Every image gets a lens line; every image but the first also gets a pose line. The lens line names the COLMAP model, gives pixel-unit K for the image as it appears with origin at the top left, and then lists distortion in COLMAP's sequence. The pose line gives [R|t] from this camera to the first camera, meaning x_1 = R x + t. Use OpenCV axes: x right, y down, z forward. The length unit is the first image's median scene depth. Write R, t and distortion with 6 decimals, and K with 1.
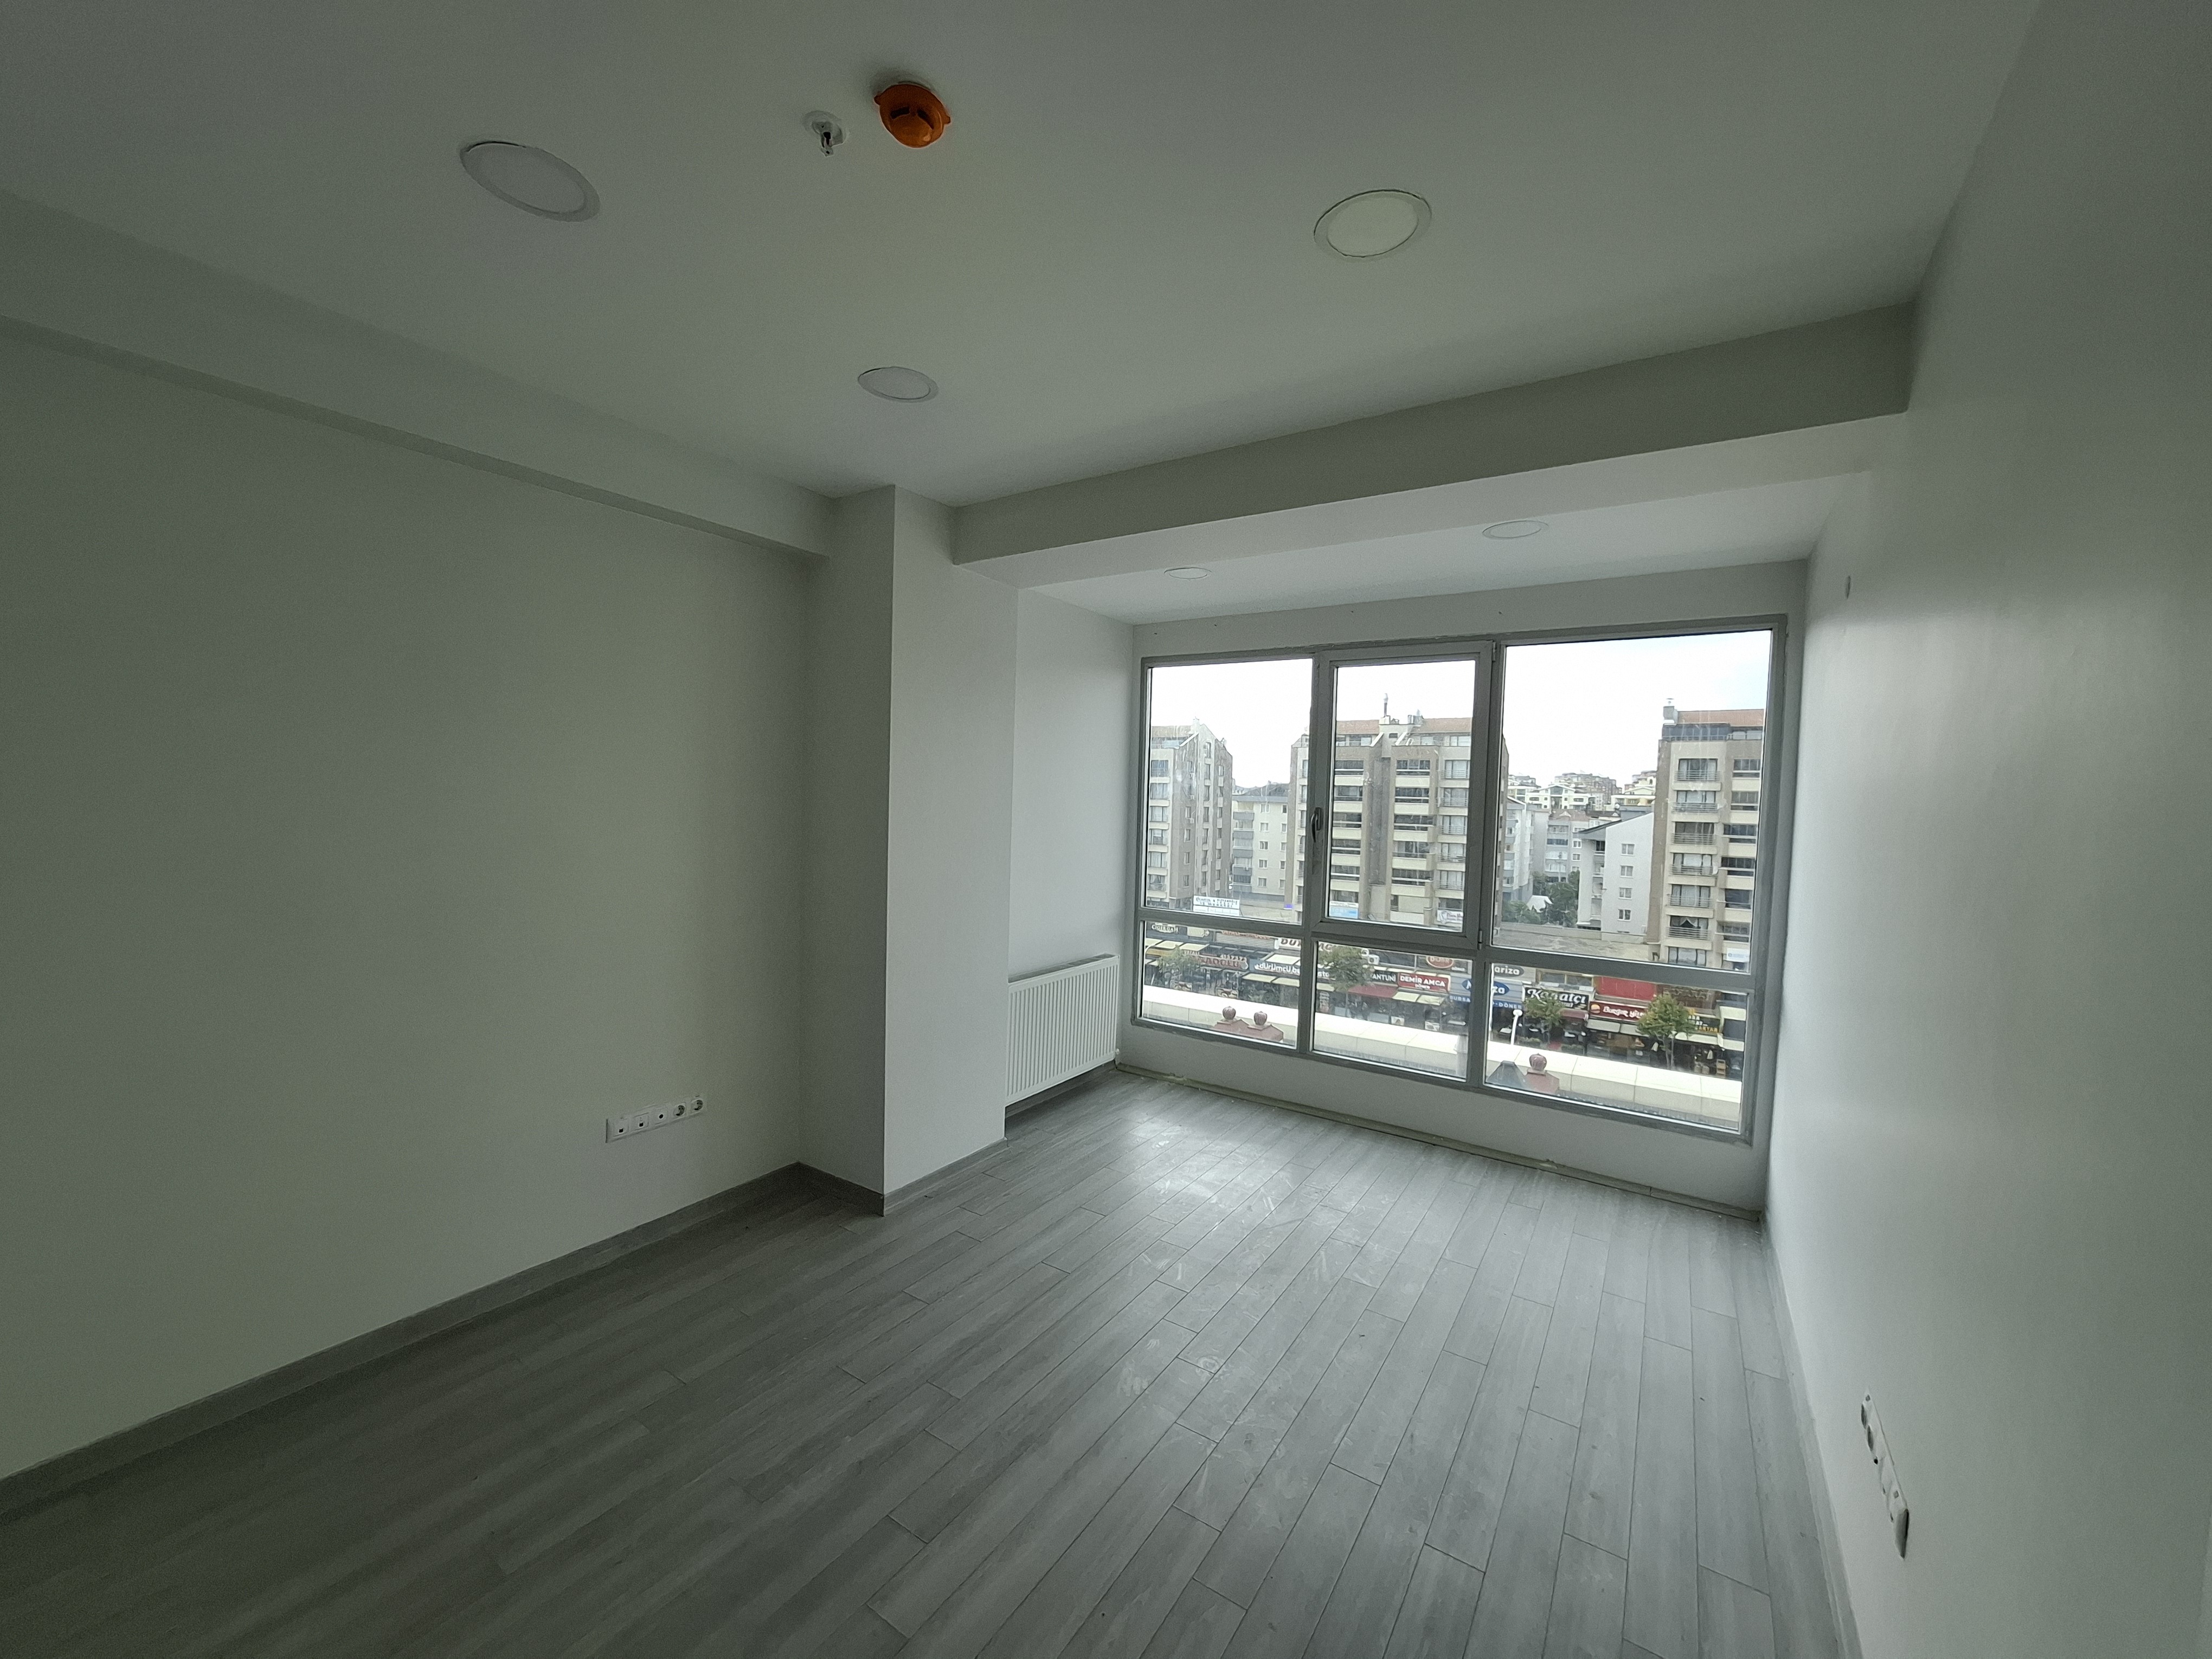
lens RADIAL K [[869.2, 0, 1105.6], [0, 869.2, 840.7], [0, 0, 1]] dist [-0.011175, 0.002405]
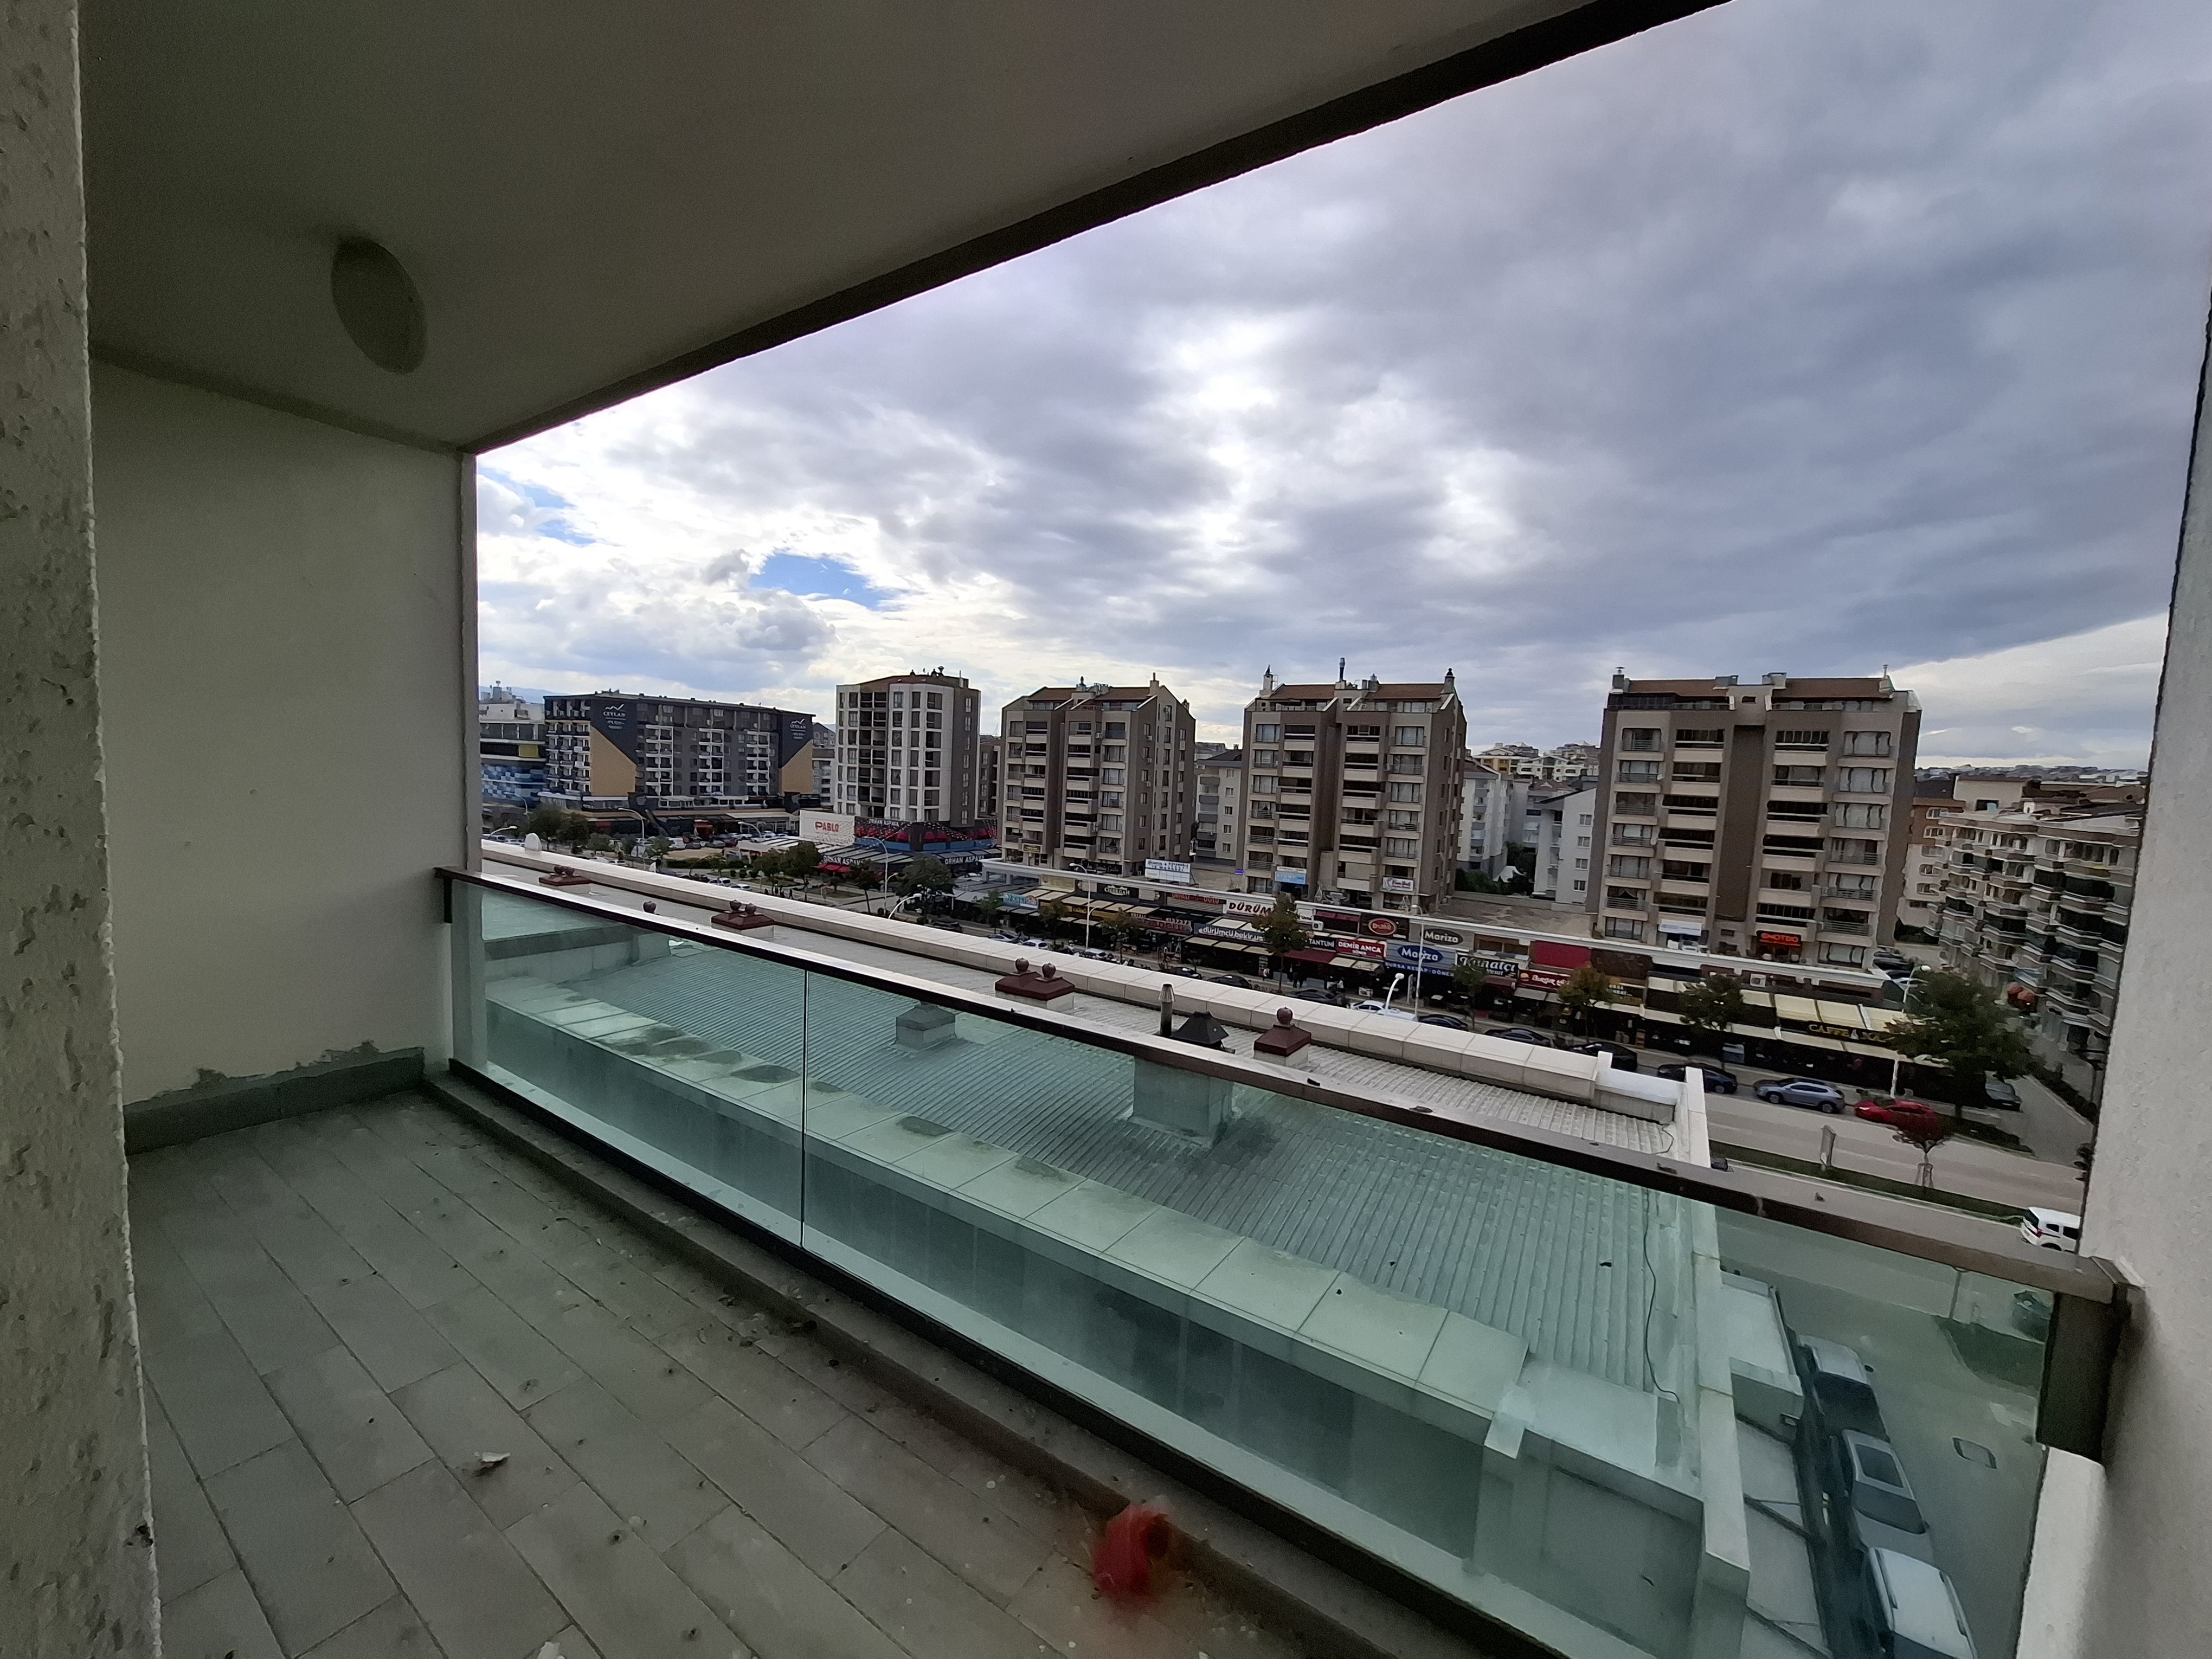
lens RADIAL K [[869.2, 0, 1131.5], [0, 869.2, 865.7], [0, 0, 1]] dist [-0.011175, 0.002405]
pose [[0.999856, 0.016607, 0.003489, 0.104116], [-0.016804, 0.997589, 0.067341, 0.004915], [-0.002363, -0.067390, 0.997724, 0.004660]]
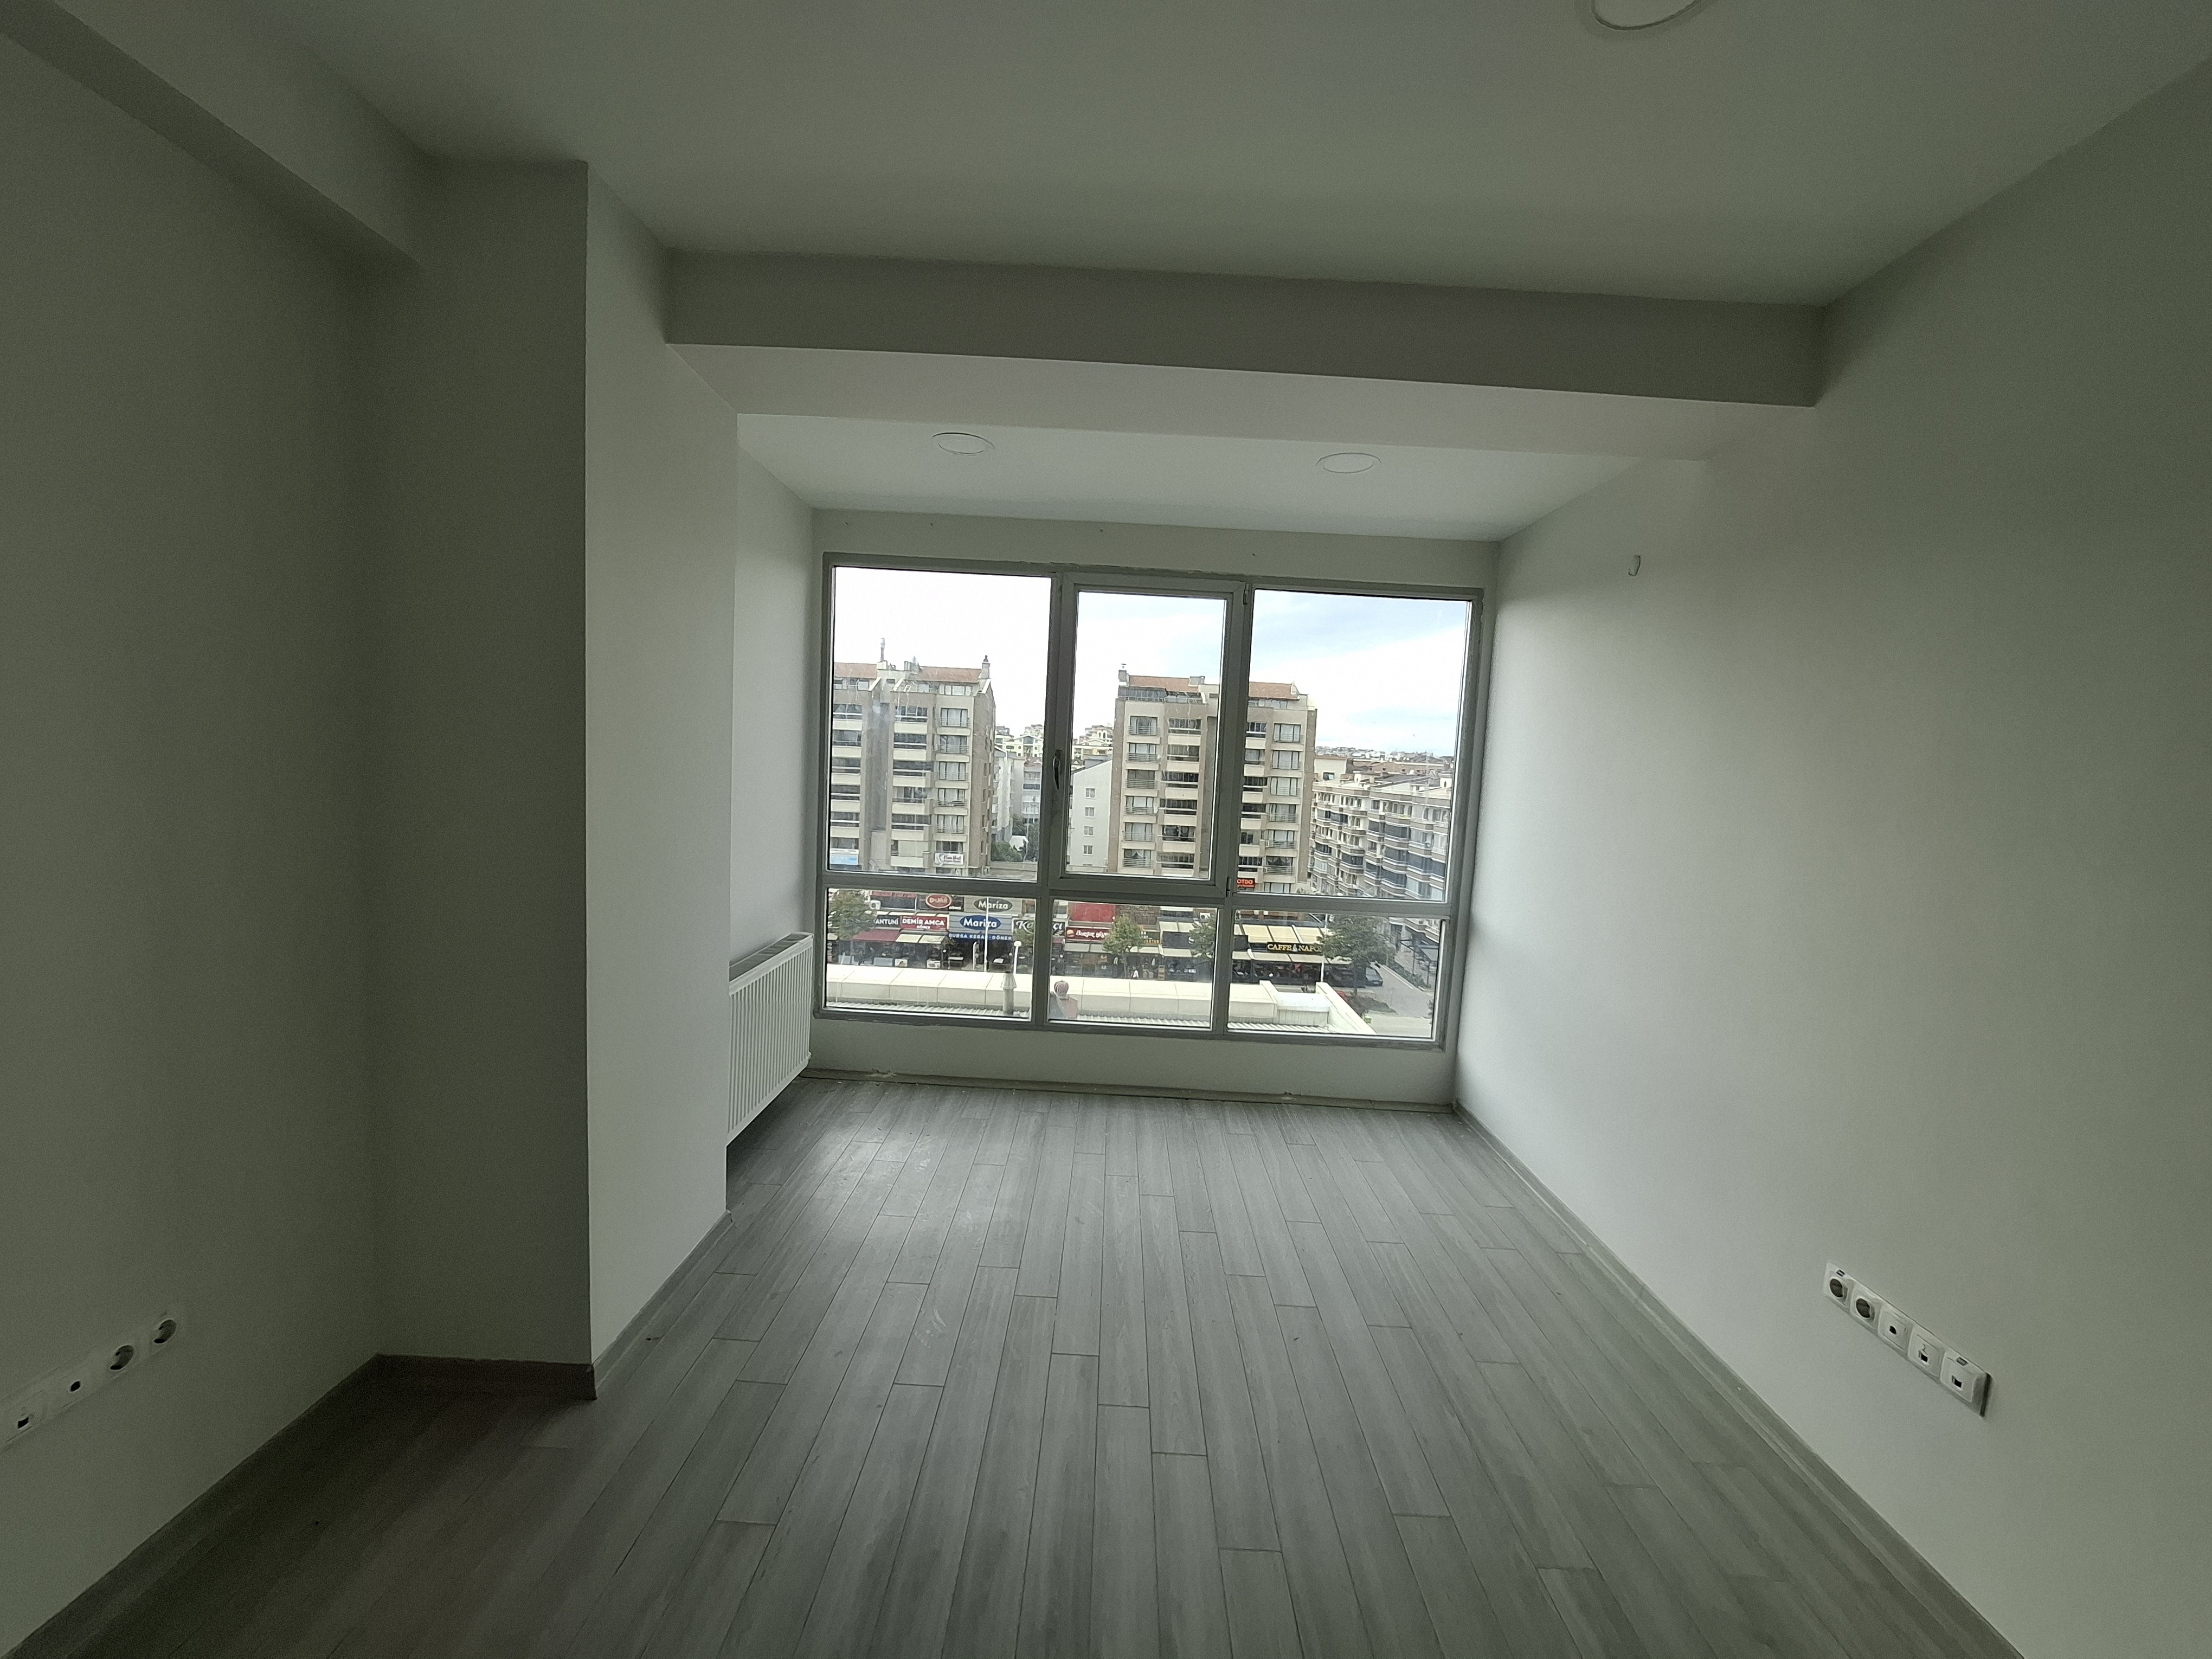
lens RADIAL K [[869.2, 0, 1112.2], [0, 869.2, 838.3], [0, 0, 1]] dist [-0.011175, 0.002405]
pose [[0.835491, -0.034016, 0.548451, -0.016401], [0.001149, 0.998188, 0.060159, -0.000086], [-0.549503, -0.049632, 0.834016, 0.018436]]
